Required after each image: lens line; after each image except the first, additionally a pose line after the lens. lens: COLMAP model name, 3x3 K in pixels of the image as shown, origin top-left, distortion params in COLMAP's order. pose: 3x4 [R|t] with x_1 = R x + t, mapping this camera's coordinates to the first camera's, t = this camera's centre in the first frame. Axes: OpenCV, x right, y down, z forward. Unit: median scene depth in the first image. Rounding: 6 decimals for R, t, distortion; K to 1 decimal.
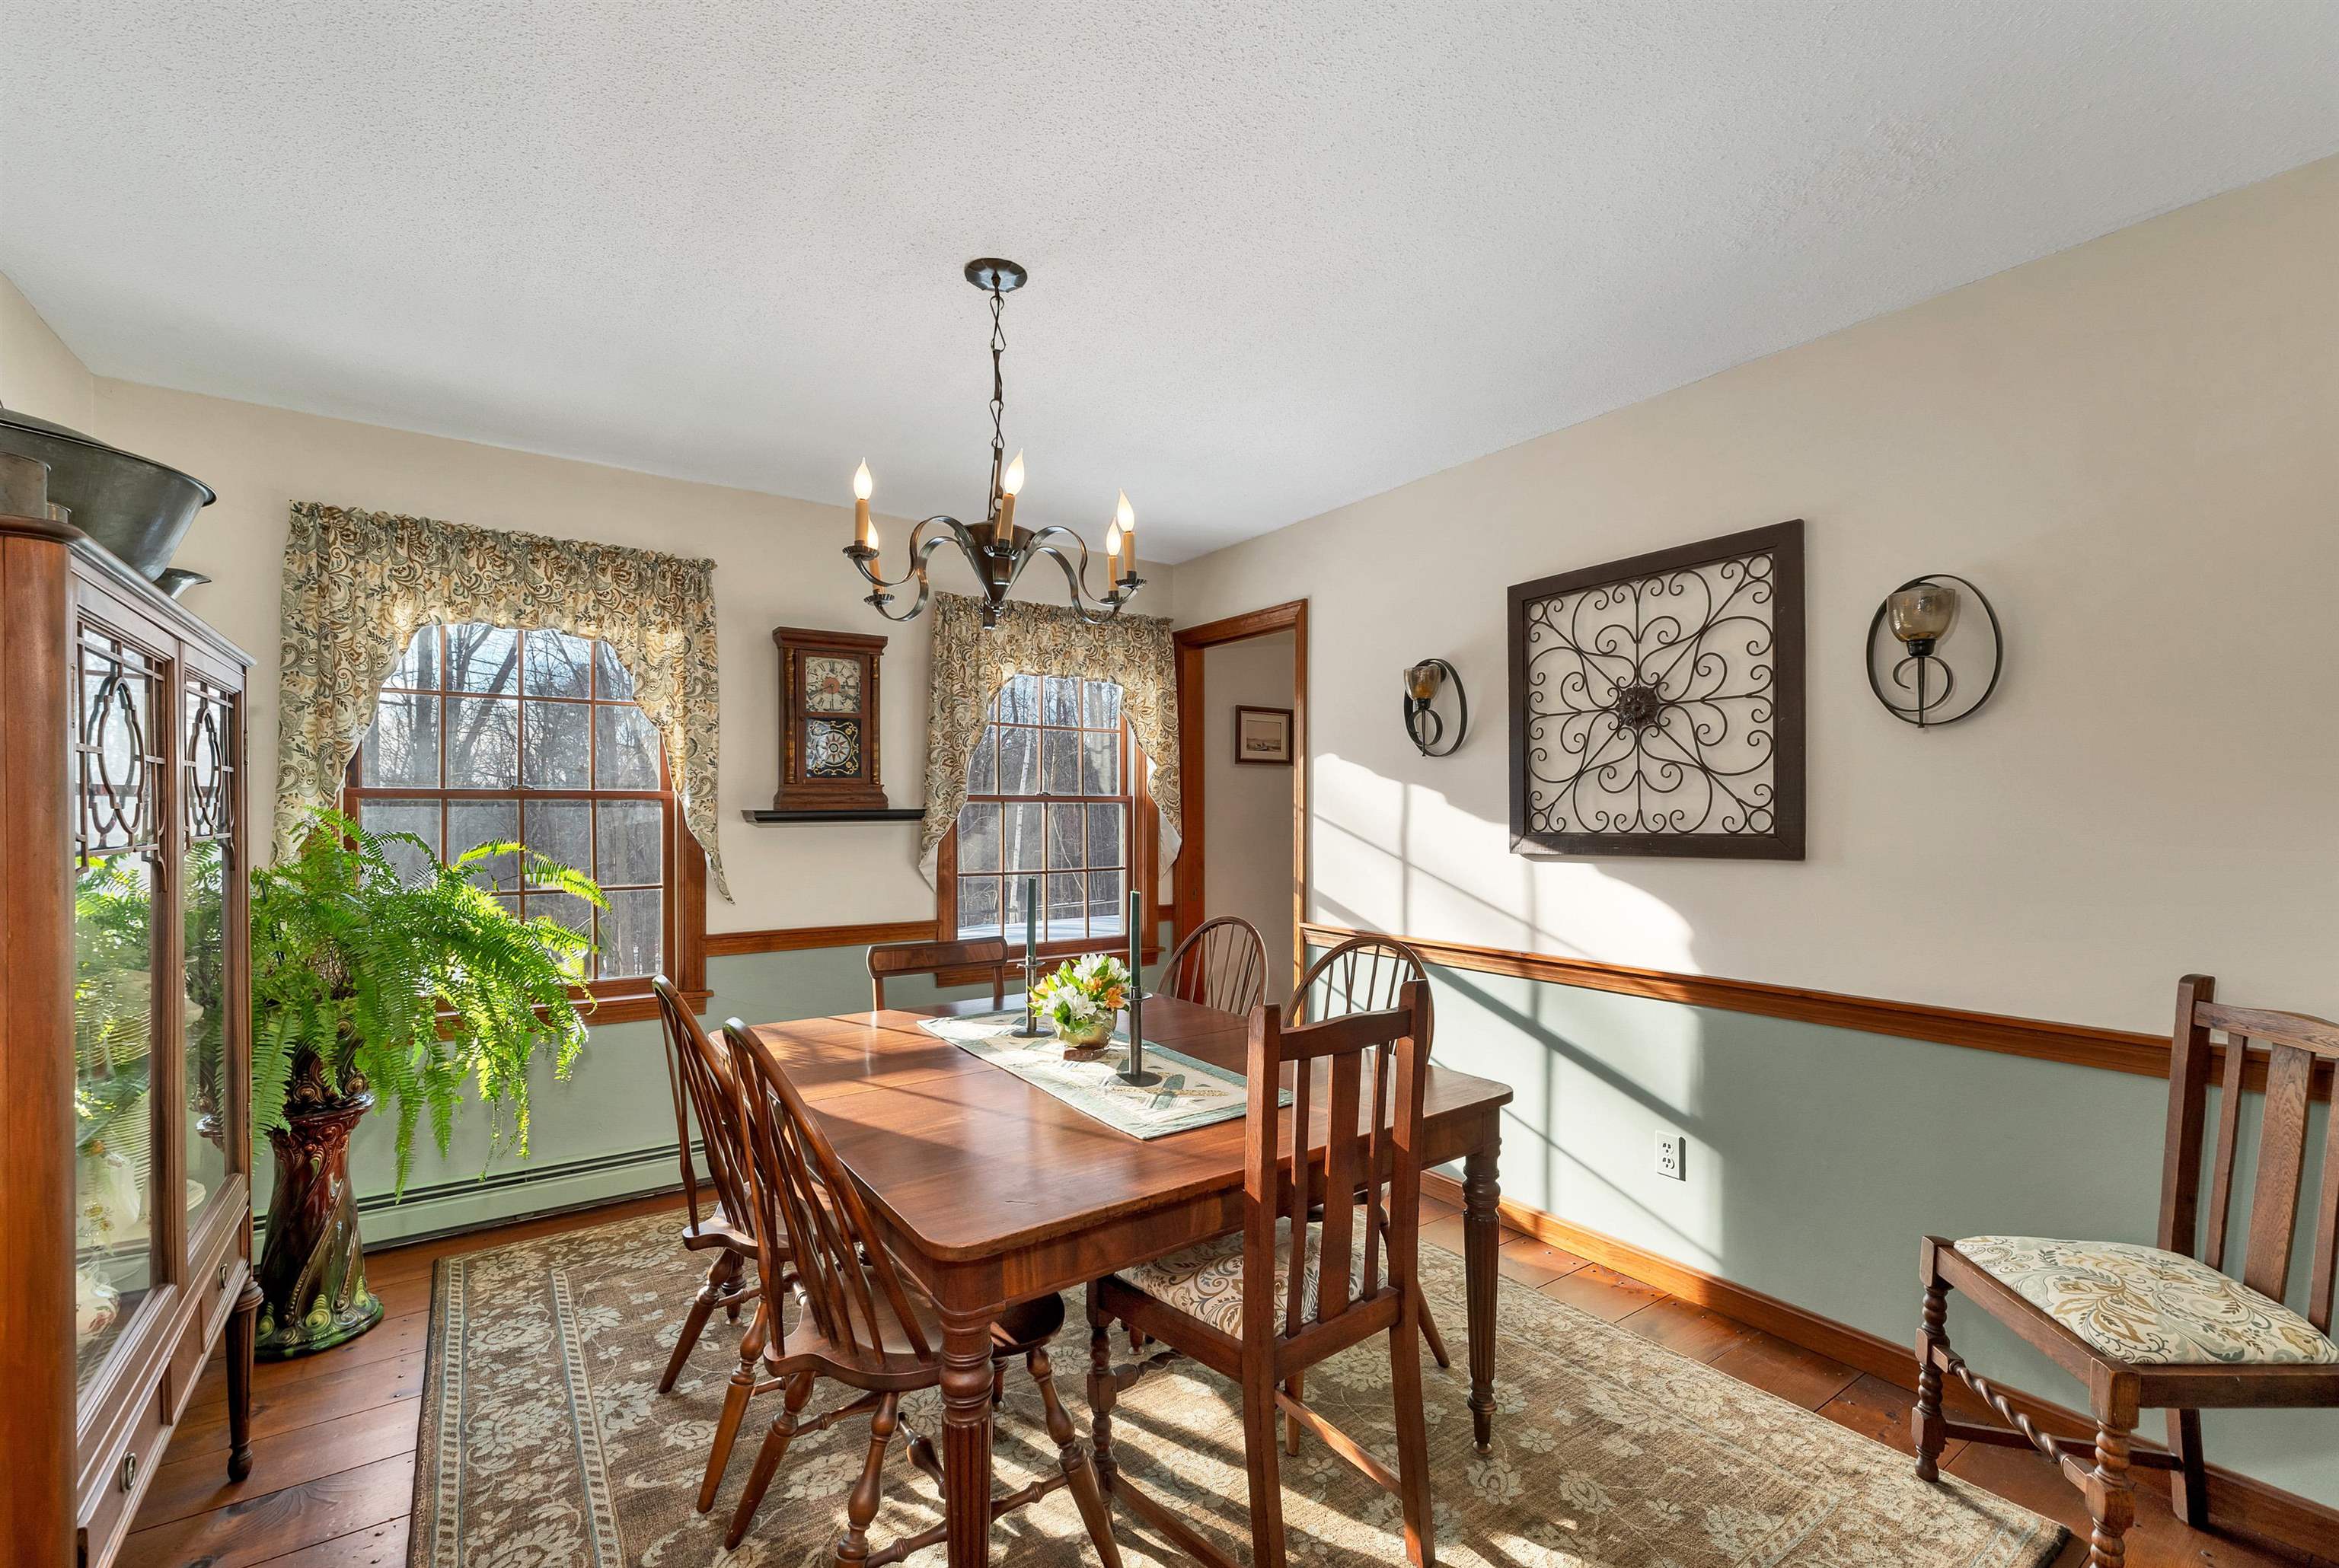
lens RADIAL K [[990.6, 0, 1180.4], [0, 990.6, 803.9], [0, 0, 1]] dist [0.001666, -0.000380]
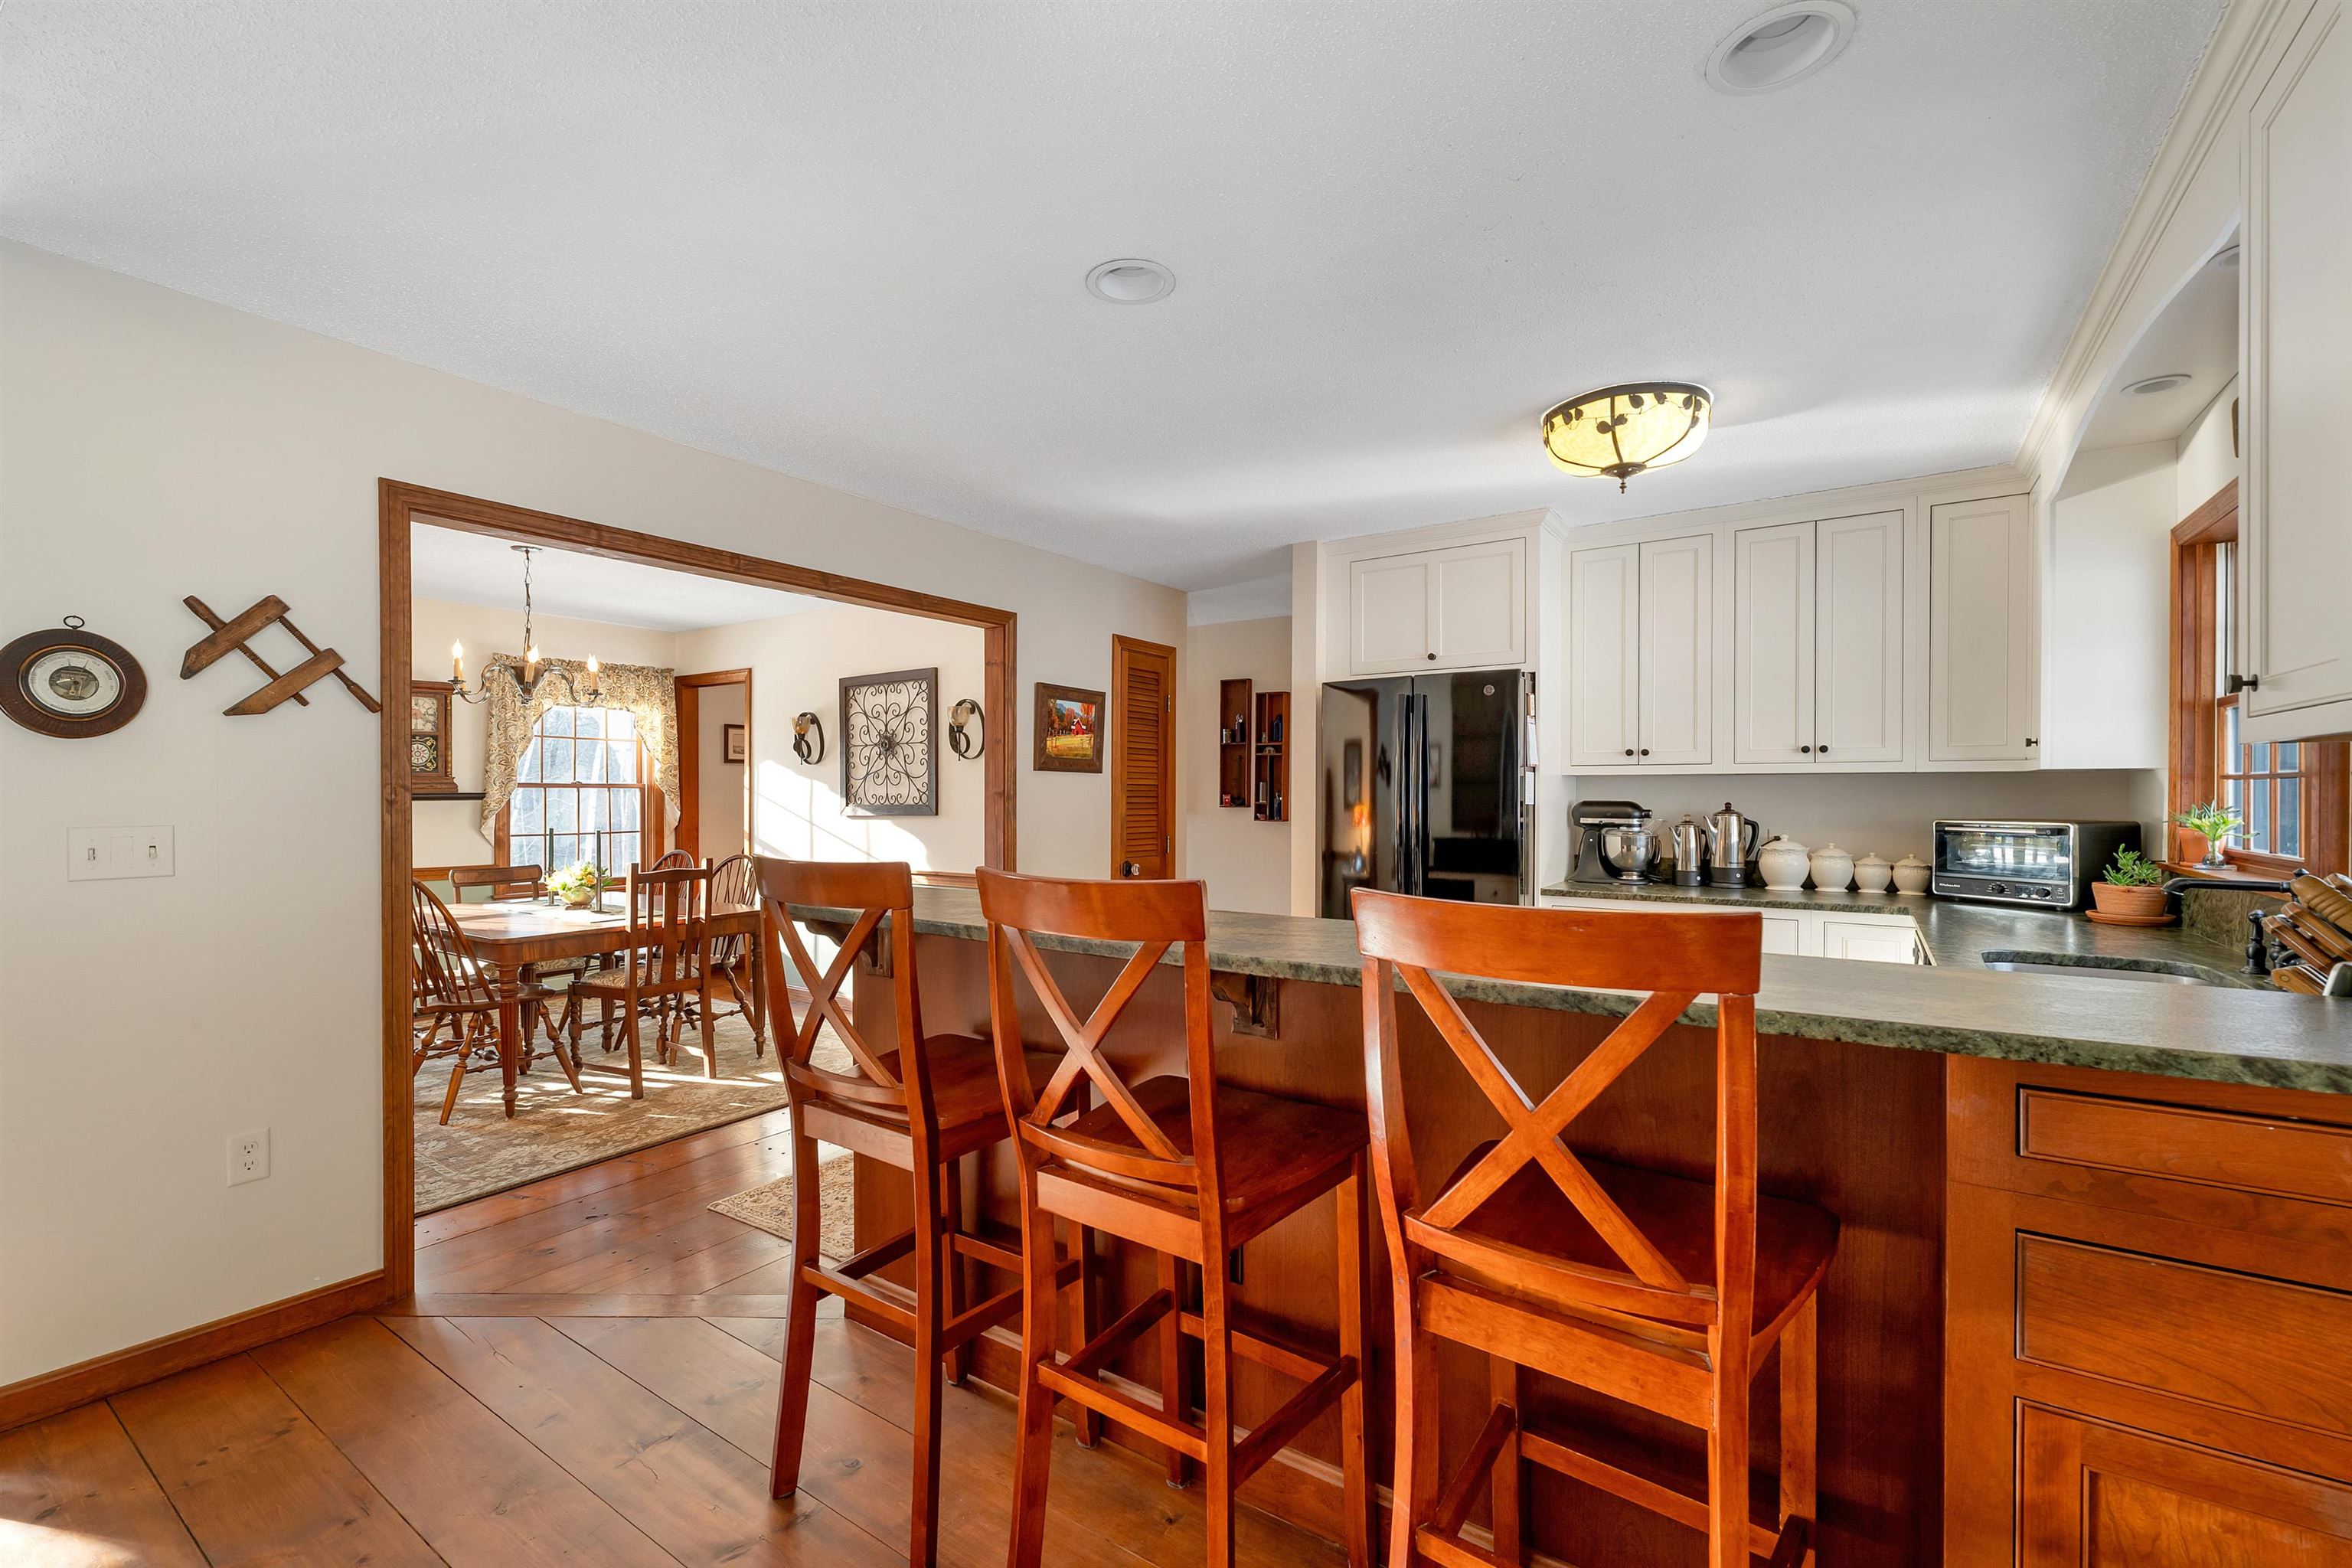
lens RADIAL K [[996.2, 0, 1163.7], [0, 996.2, 786.6], [0, 0, 1]] dist [0.001666, -0.000380]
pose [[0.938933, 0.002771, 0.344088, 0.218468], [-0.003043, 0.999995, 0.000250, -0.008319], [-0.344085, -0.001282, 0.938938, -0.895708]]
